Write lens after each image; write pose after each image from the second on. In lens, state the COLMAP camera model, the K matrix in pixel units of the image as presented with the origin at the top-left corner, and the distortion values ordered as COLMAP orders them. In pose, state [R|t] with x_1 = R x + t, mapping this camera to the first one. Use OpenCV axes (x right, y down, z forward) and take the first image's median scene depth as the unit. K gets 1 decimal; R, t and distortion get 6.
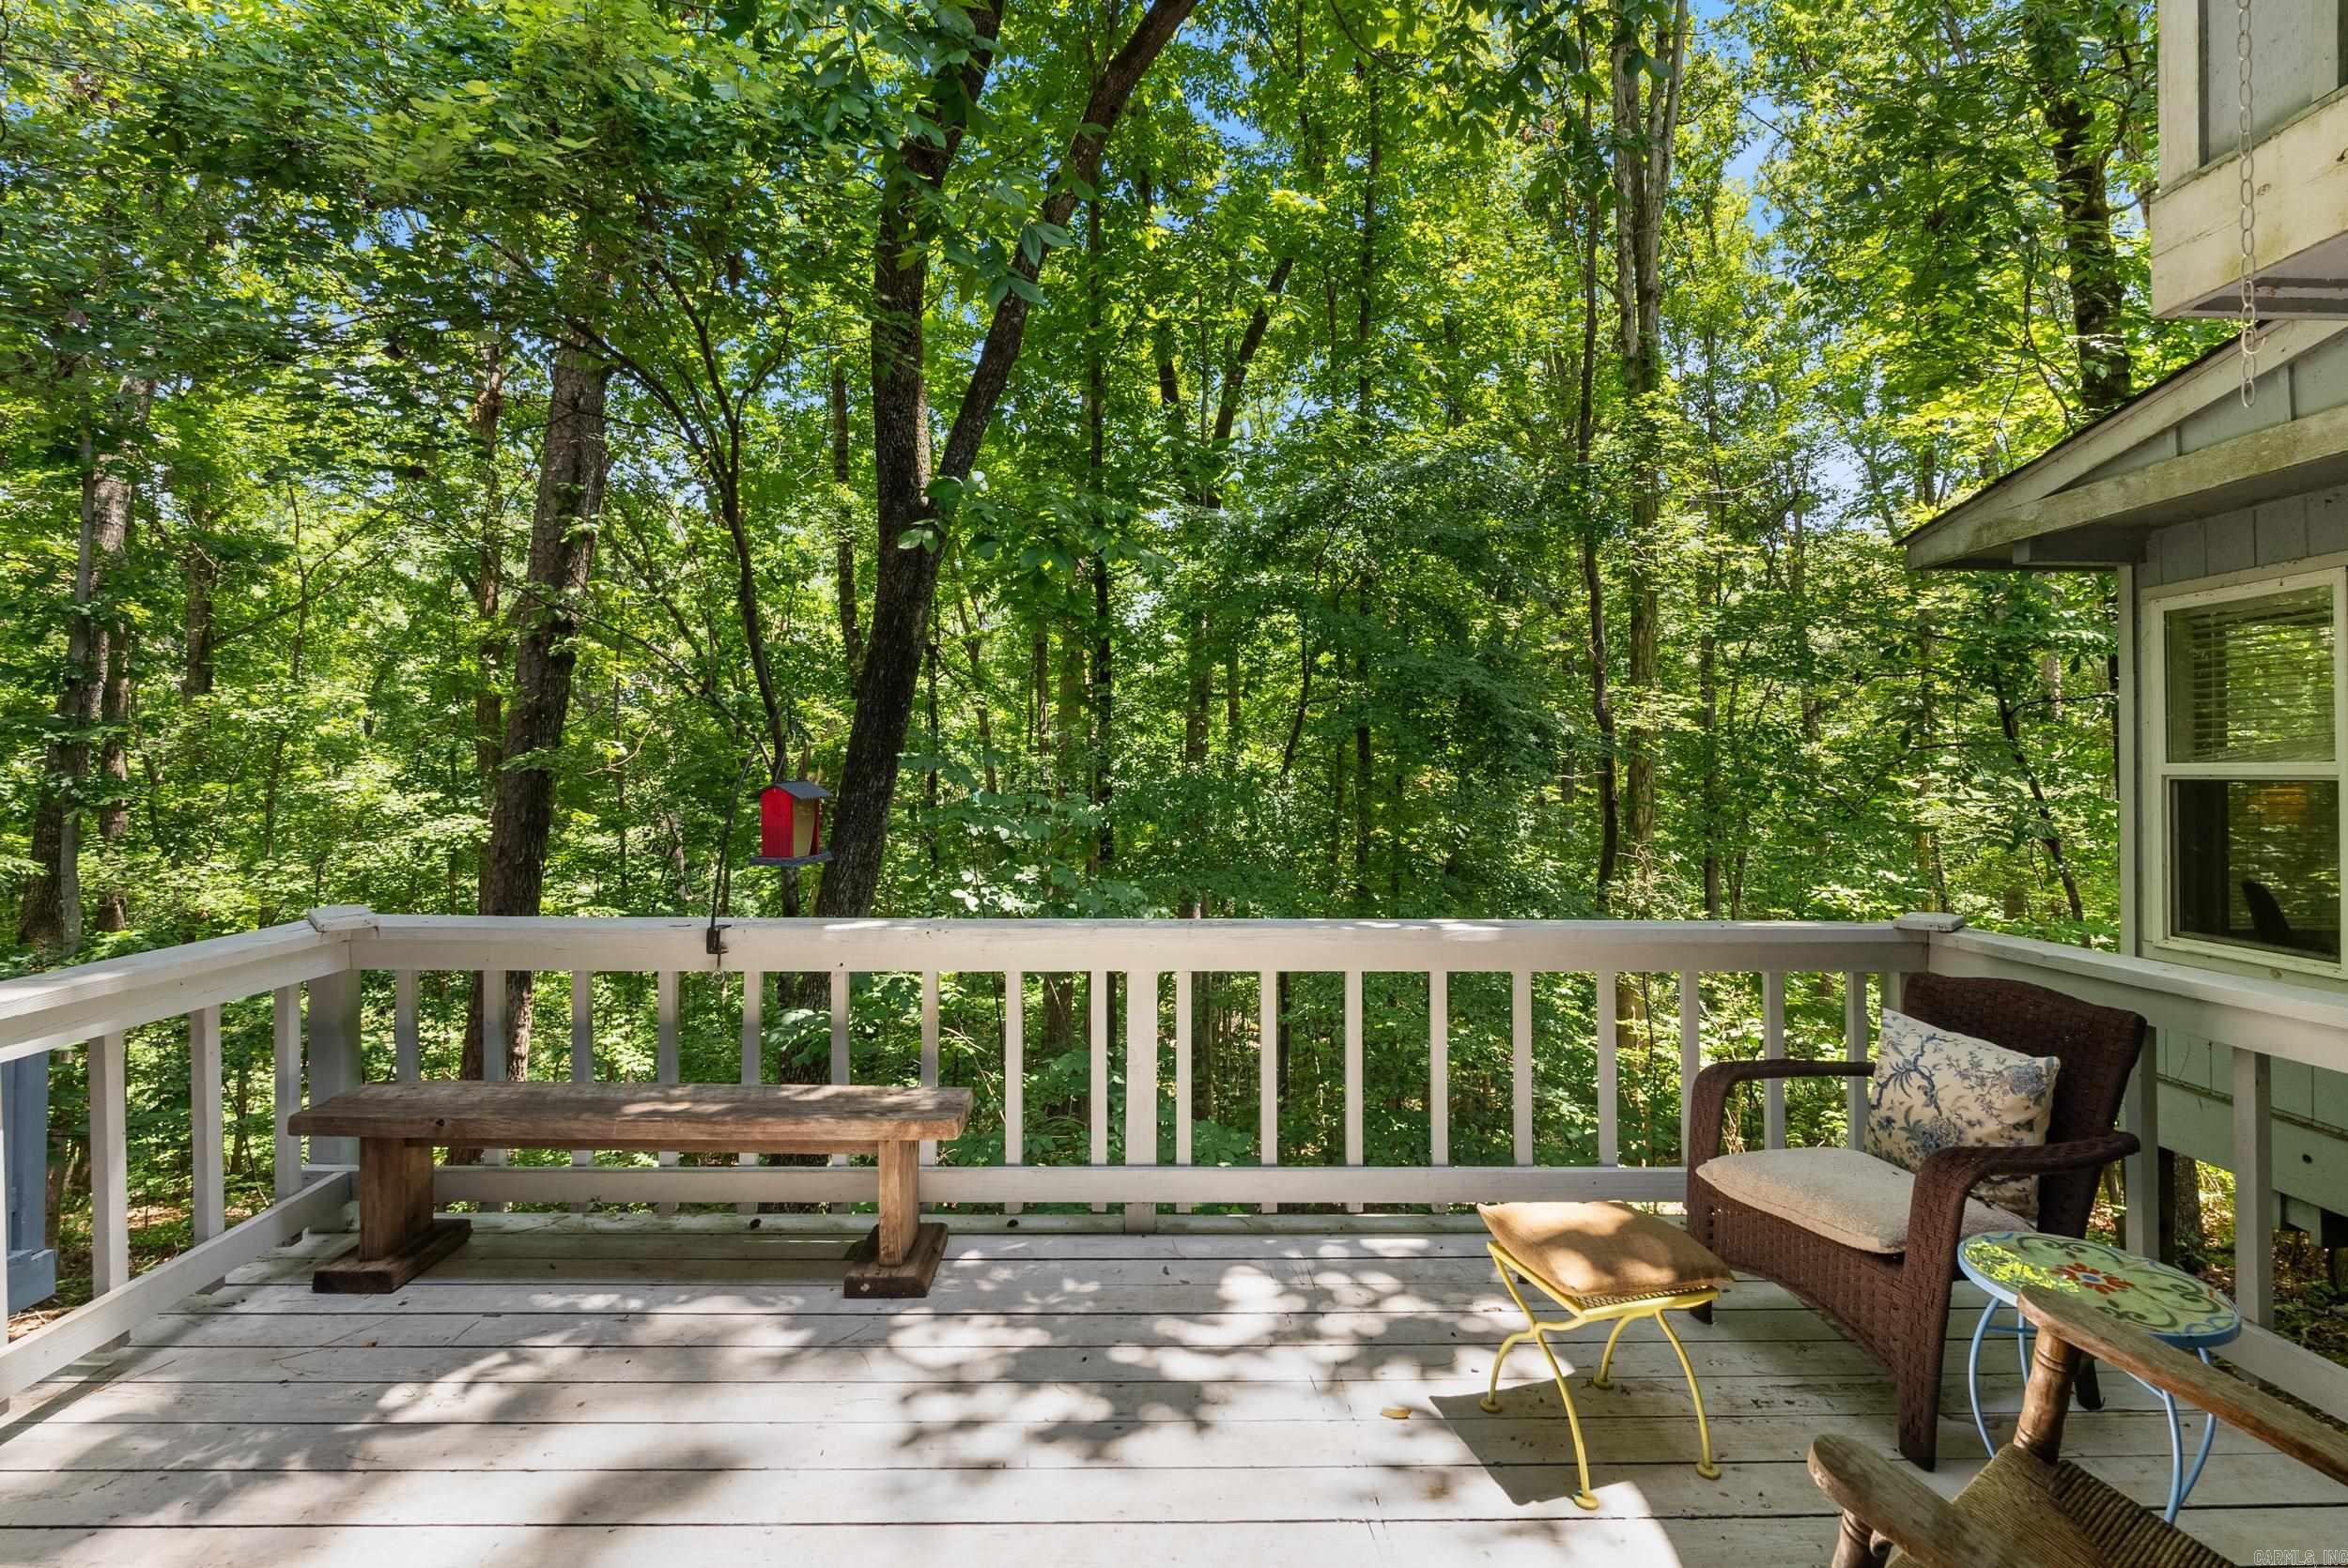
lens RADIAL K [[1038.6, 0, 1185.3], [0, 1038.6, 764.5], [0, 0, 1]] dist [-0.006165, 0.000301]
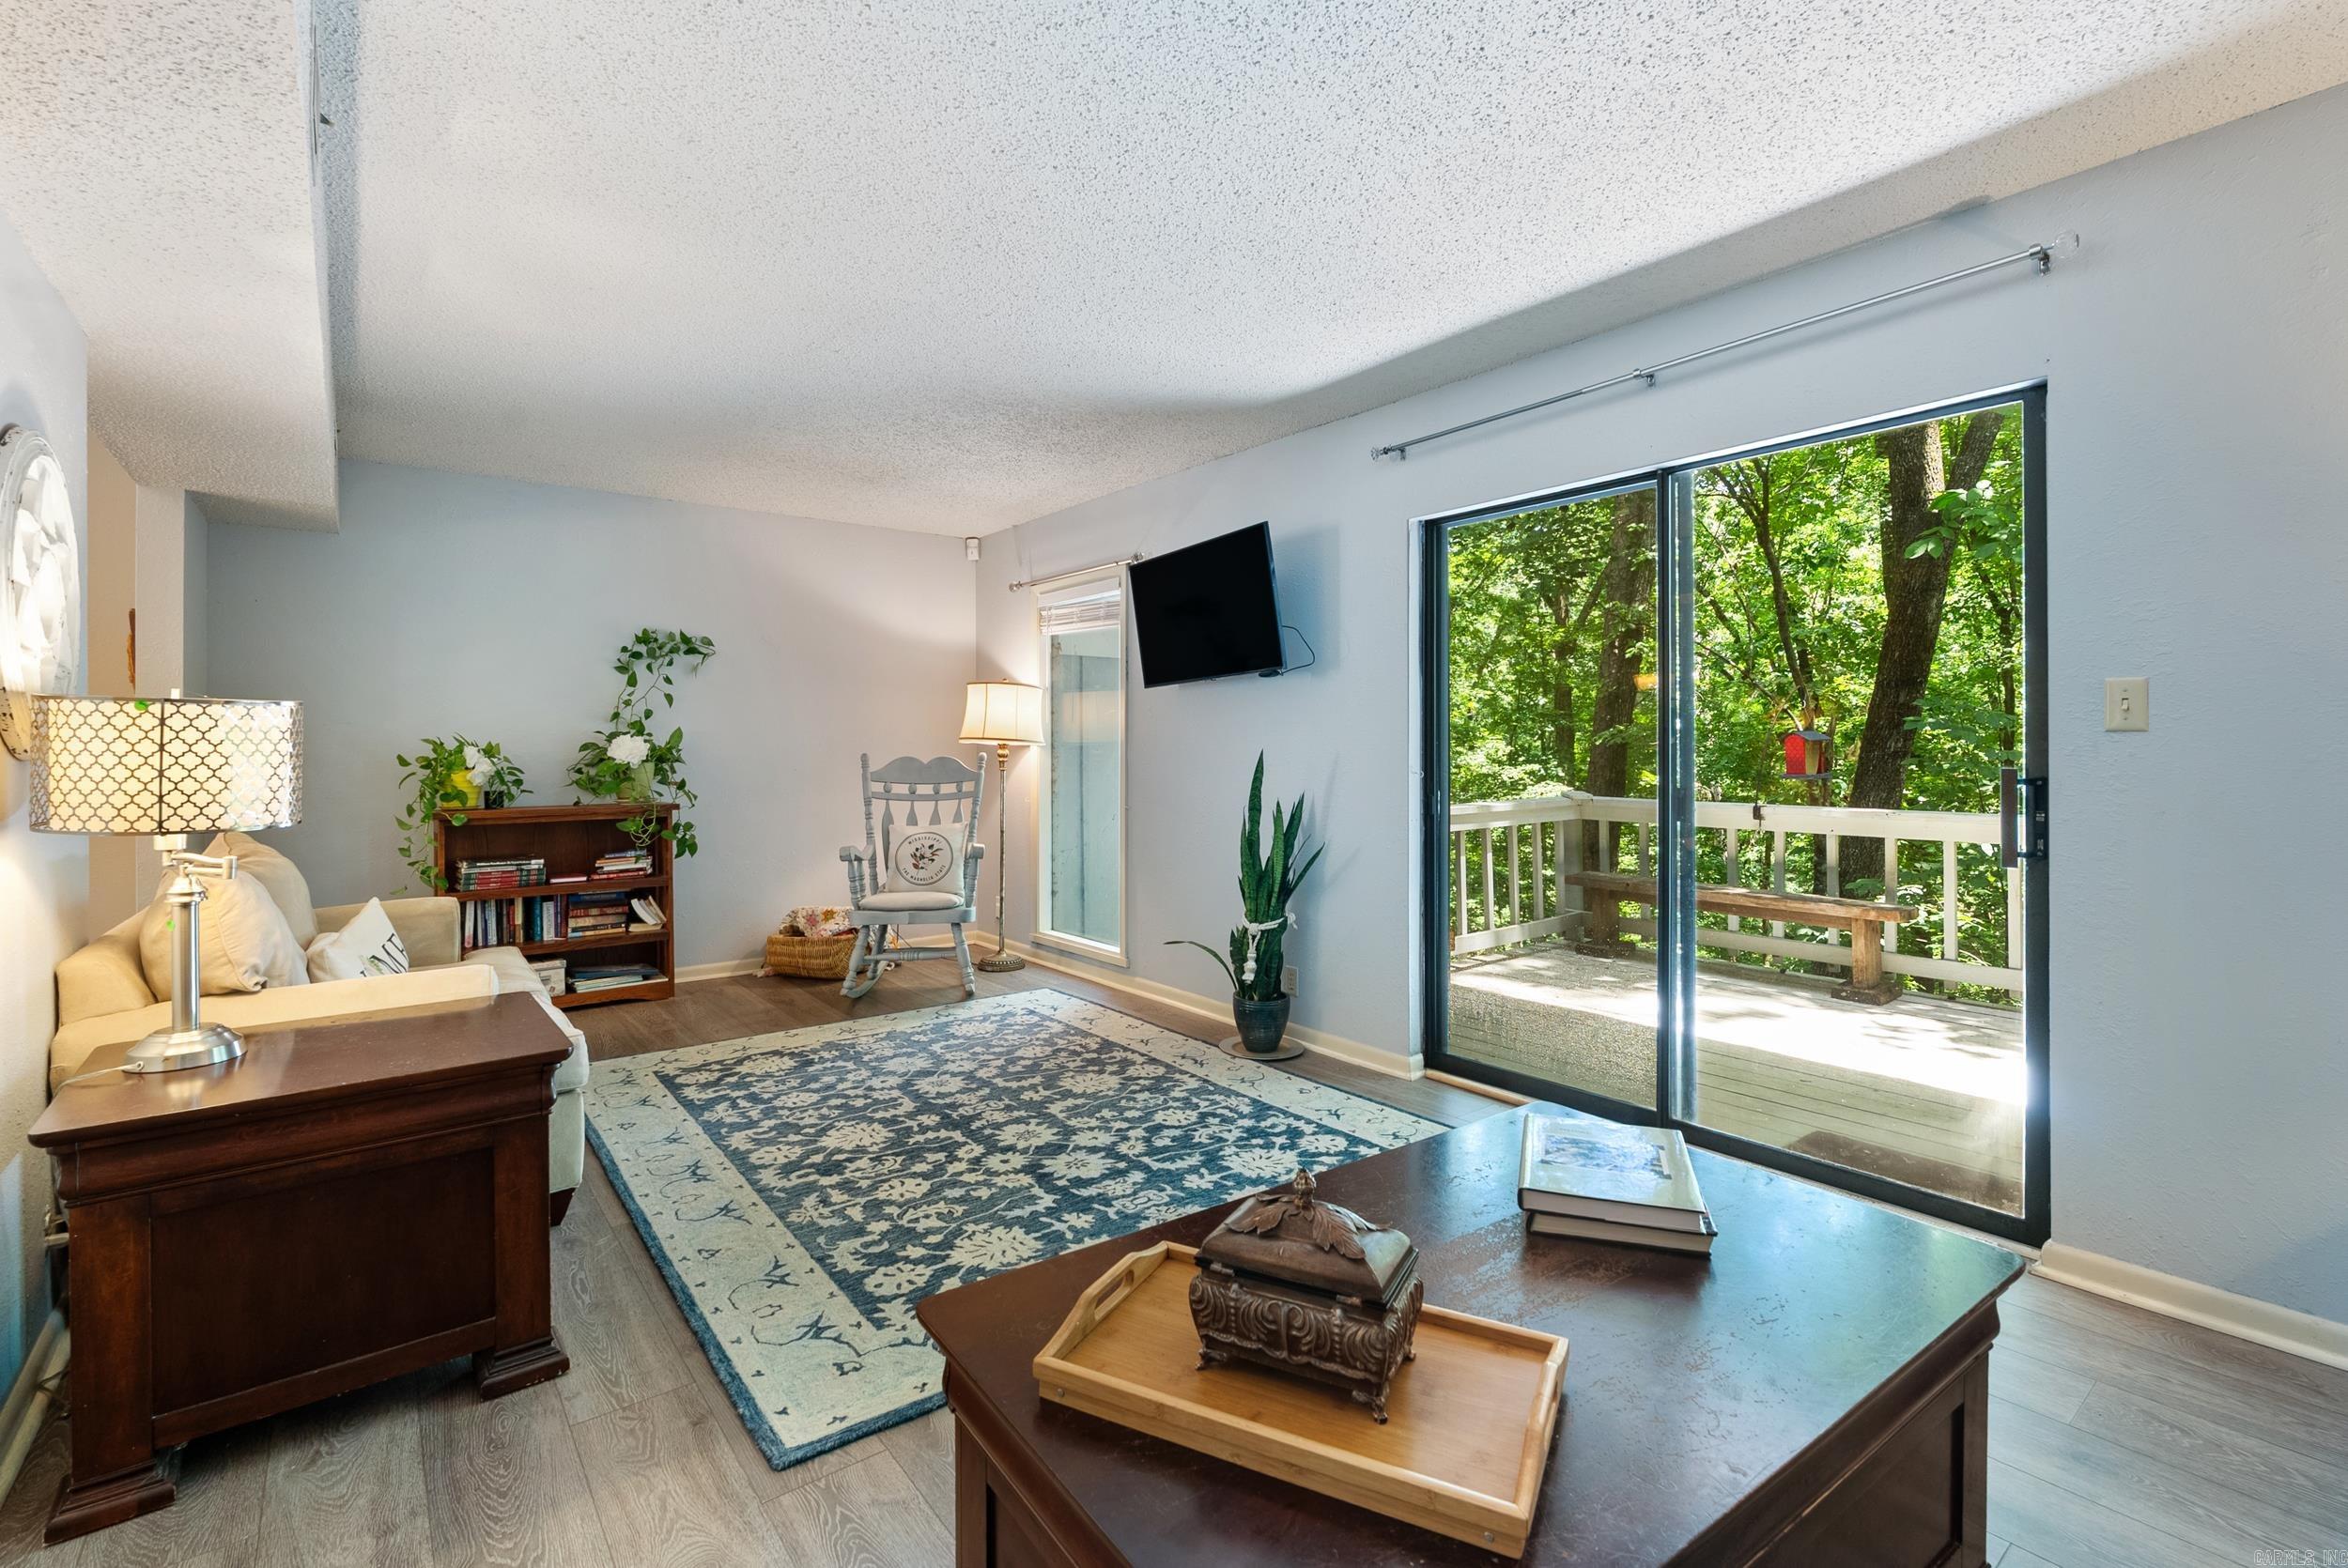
lens RADIAL K [[1038.6, 0, 1168.8], [0, 1038.6, 733.9], [0, 0, 1]] dist [-0.006165, 0.000301]
pose [[0.589715, -0.019917, -0.807366, 0.075033], [0.010650, 0.999801, -0.016885, 0.005217], [0.807541, 0.001359, 0.589810, -0.166614]]
